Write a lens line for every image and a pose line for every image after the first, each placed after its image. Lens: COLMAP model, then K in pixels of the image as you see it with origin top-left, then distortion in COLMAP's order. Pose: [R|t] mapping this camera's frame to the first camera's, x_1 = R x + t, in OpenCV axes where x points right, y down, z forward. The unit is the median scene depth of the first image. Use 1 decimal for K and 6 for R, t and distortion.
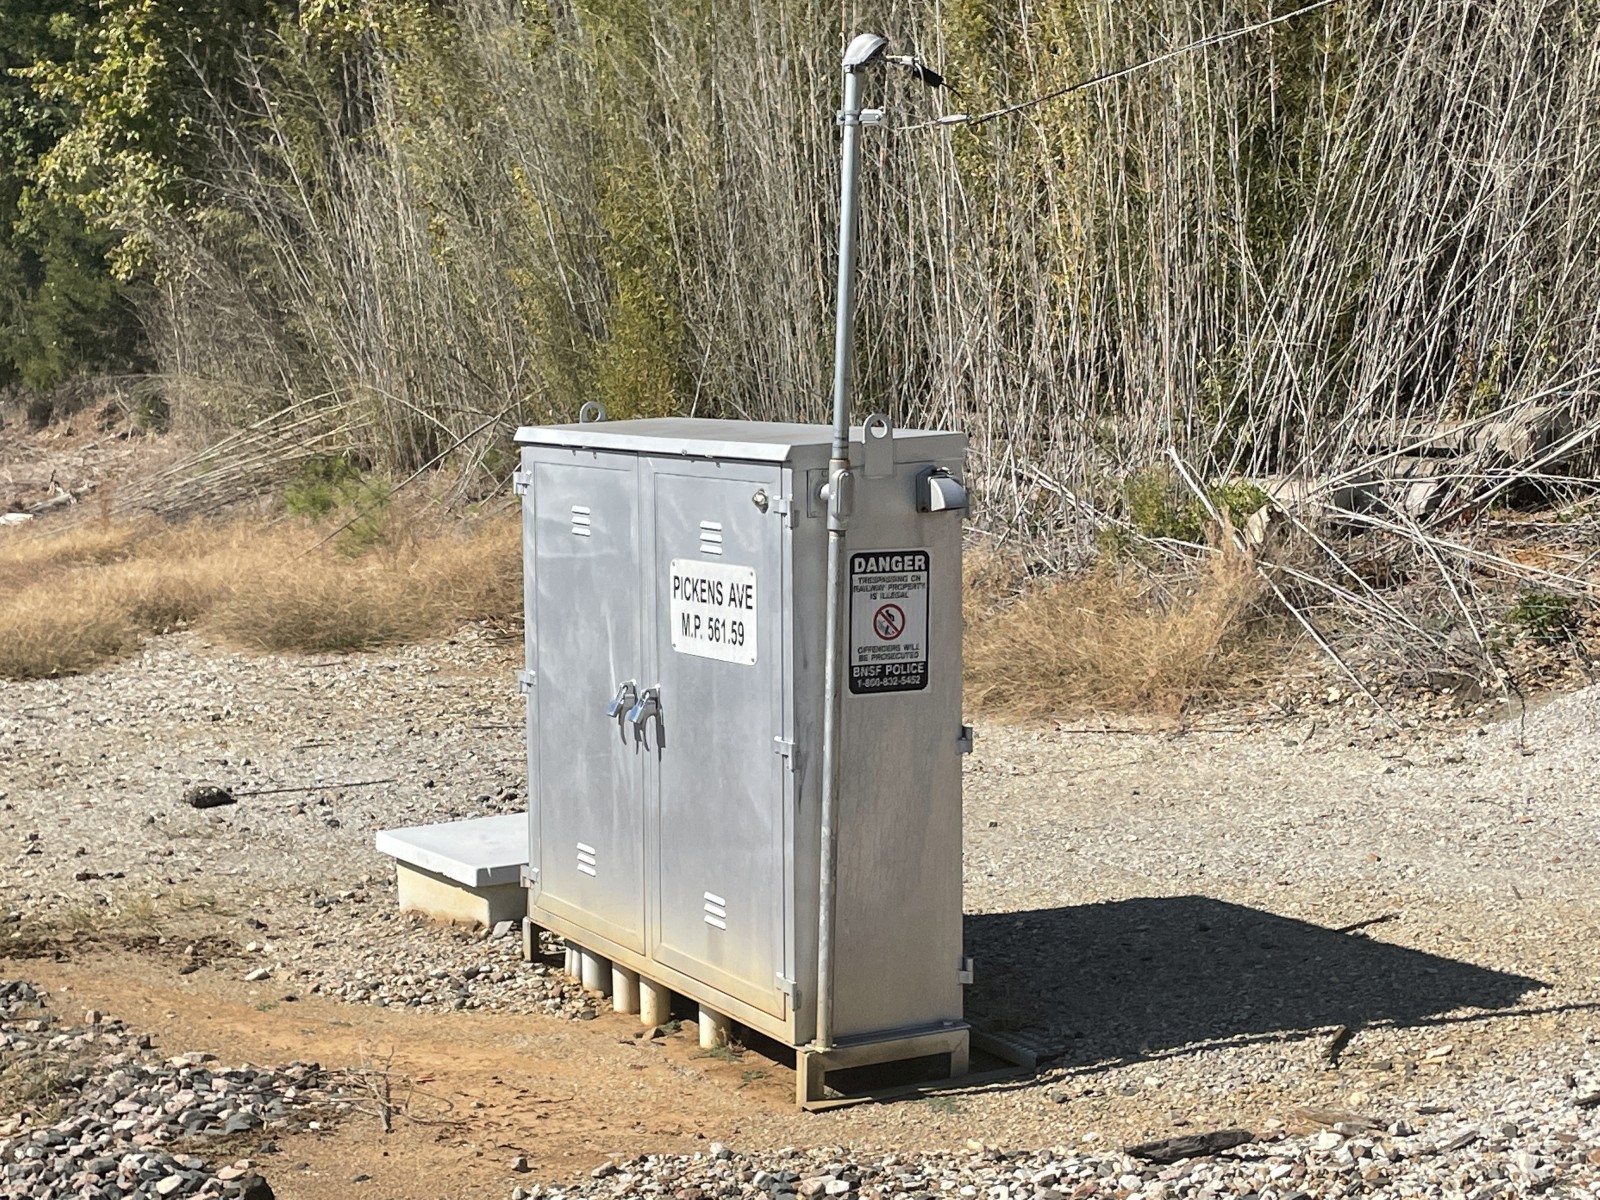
lens RADIAL K [[2655.3, 0, 738.7], [0, 2655.3, 599.7], [0, 0, 1]] dist [0.120786, 0.013244]
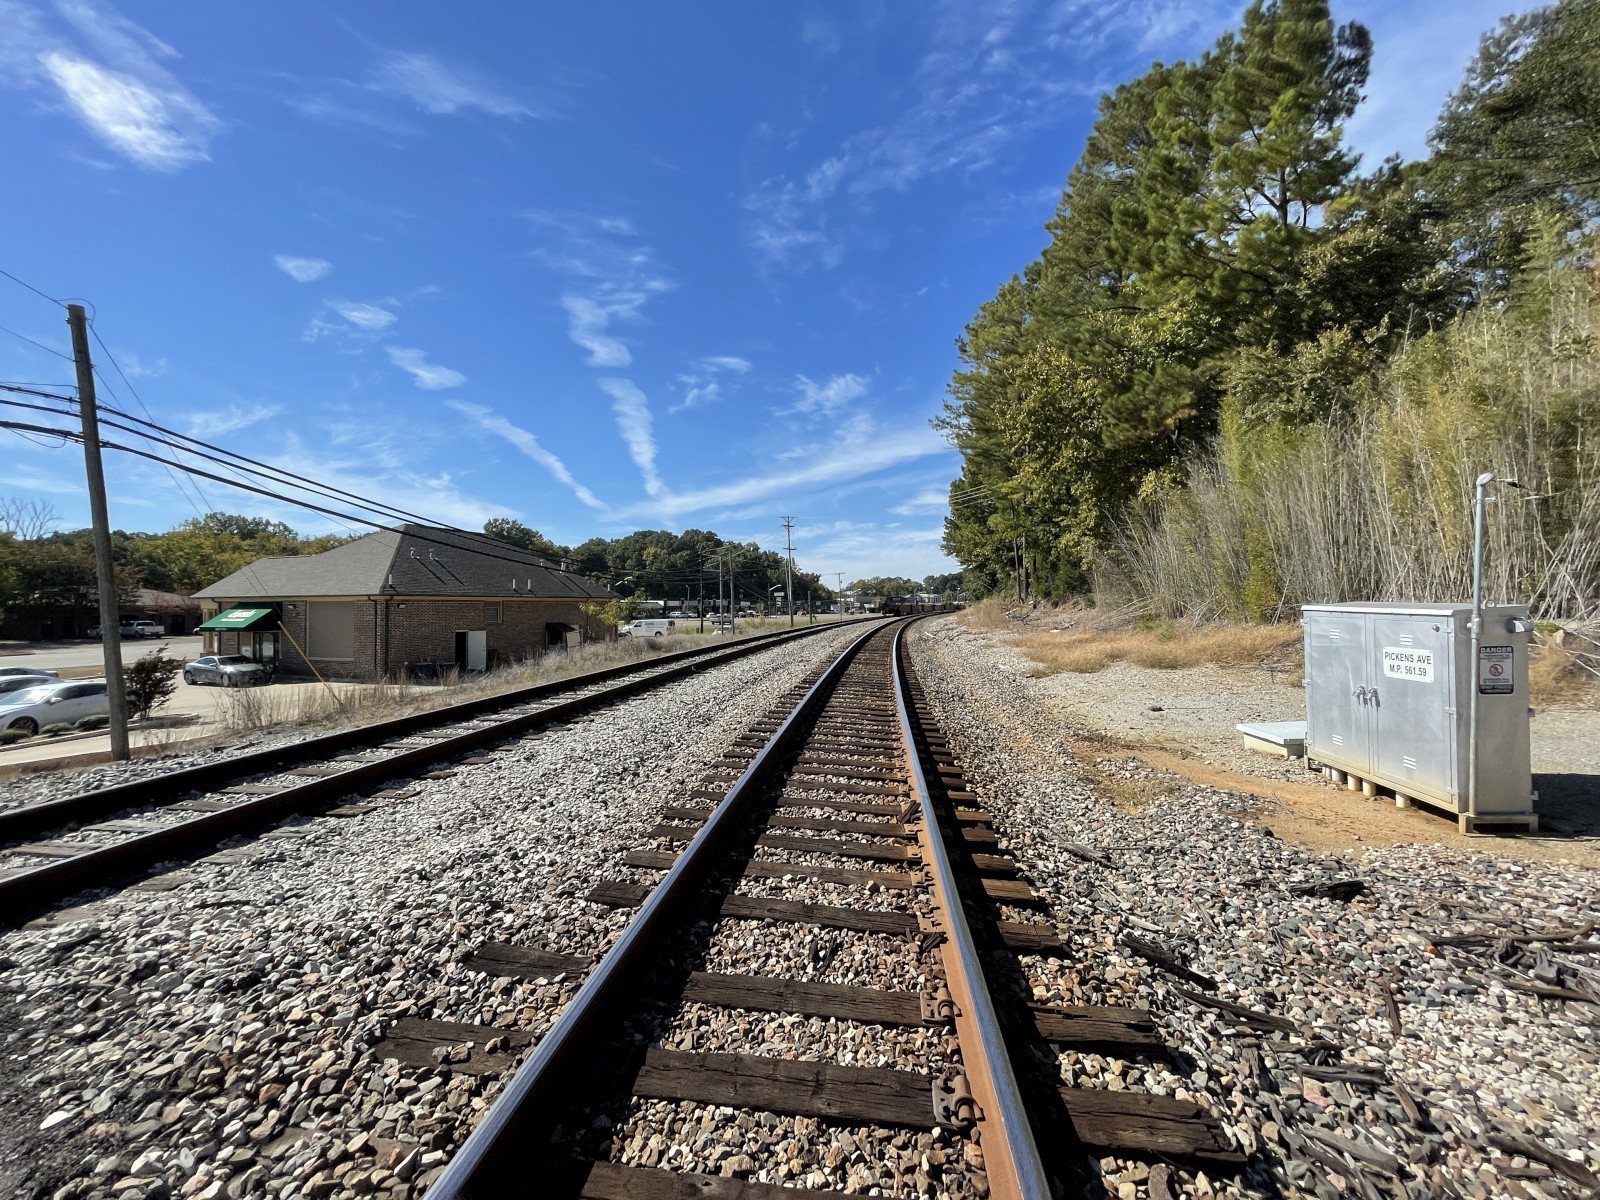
lens RADIAL K [[649.7, 0, 793.9], [0, 649.7, 604.5], [0, 0, 1]] dist [0.000113, -0.000022]
pose [[0.818674, -0.016475, -0.574022, -0.136723], [-0.023947, 0.997739, -0.062789, -0.000262], [0.573759, 0.065150, 0.816429, -0.022348]]
